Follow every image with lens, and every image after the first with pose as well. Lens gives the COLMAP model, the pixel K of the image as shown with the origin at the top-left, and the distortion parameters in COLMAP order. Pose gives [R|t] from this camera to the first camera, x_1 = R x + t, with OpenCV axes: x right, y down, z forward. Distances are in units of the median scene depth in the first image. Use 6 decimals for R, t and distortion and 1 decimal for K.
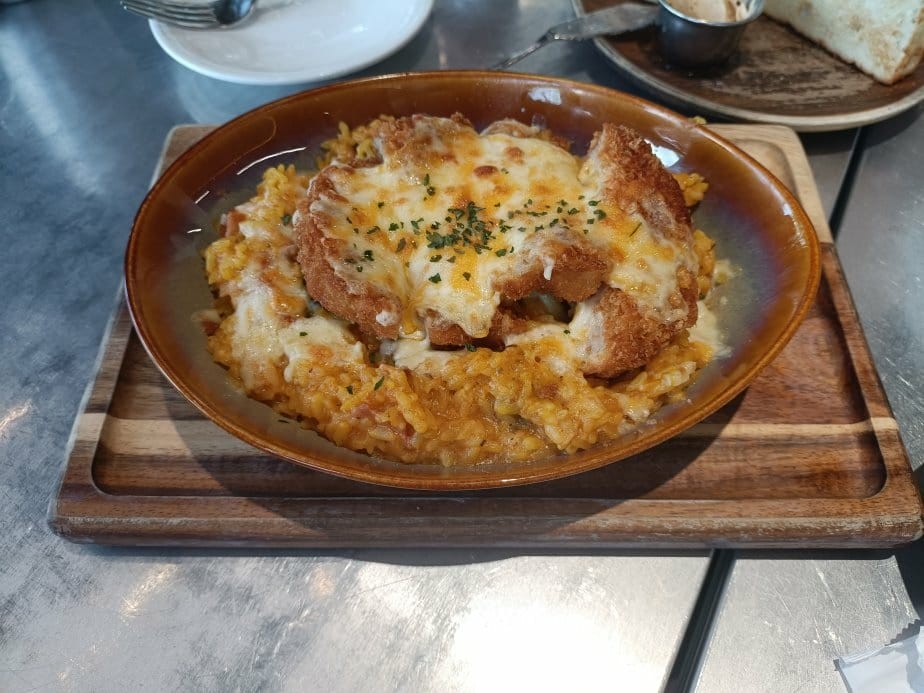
lens RADIAL K [[734.9, 0, 467.0], [0, 734.9, 343.2], [0, 0, 1]] dist [0.004975, -0.023843]
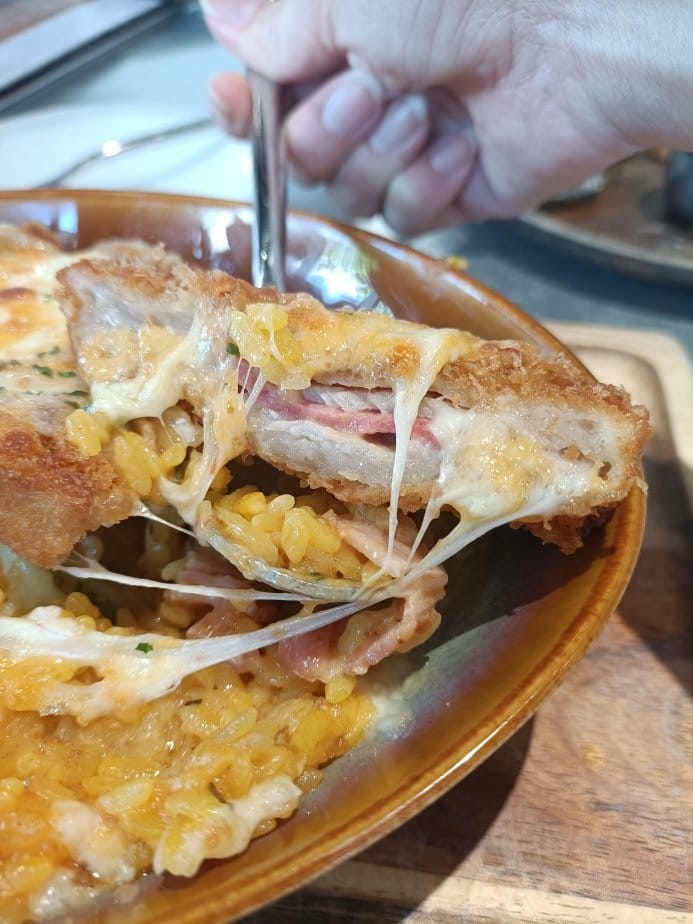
lens RADIAL K [[755.1, 0, 344.5], [0, 755.1, 462.5], [0, 0, 1]] dist [-0.077785, 0.035621]
pose [[0.988743, 0.101321, -0.110100, 0.347598], [-0.123240, 0.968755, -0.215234, -0.033194], [0.084853, 0.226380, 0.970336, 0.552372]]
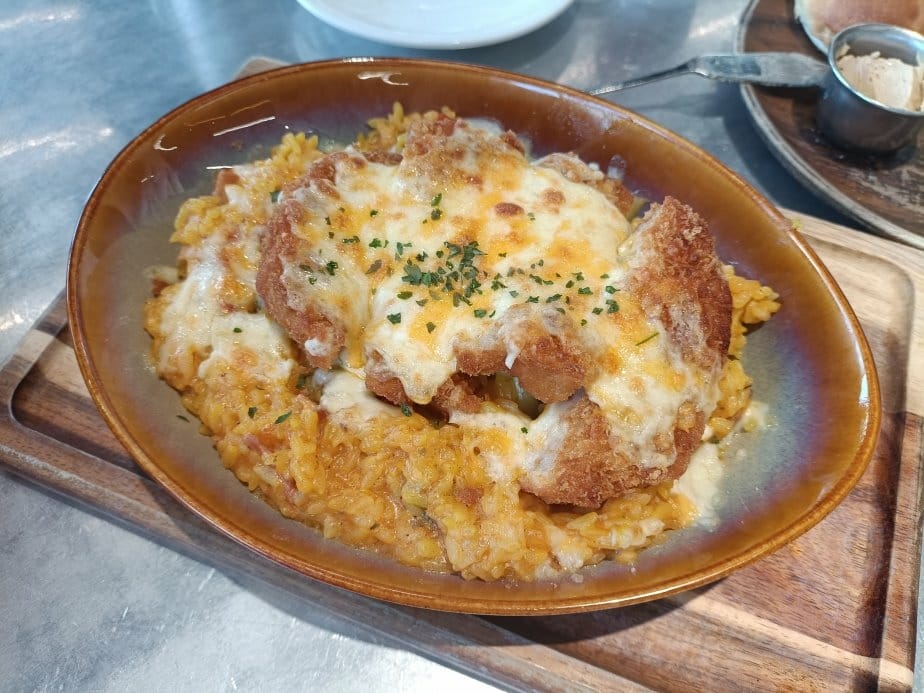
lens RADIAL K [[734.9, 0, 459.8], [0, 734.9, 343.2], [0, 0, 1]] dist [0.004975, -0.023843]
pose [[0.933576, 0.321709, -0.157923, 0.160890], [-0.316072, 0.946817, 0.060297, -0.129368], [0.168923, -0.006377, 0.985609, 0.176739]]
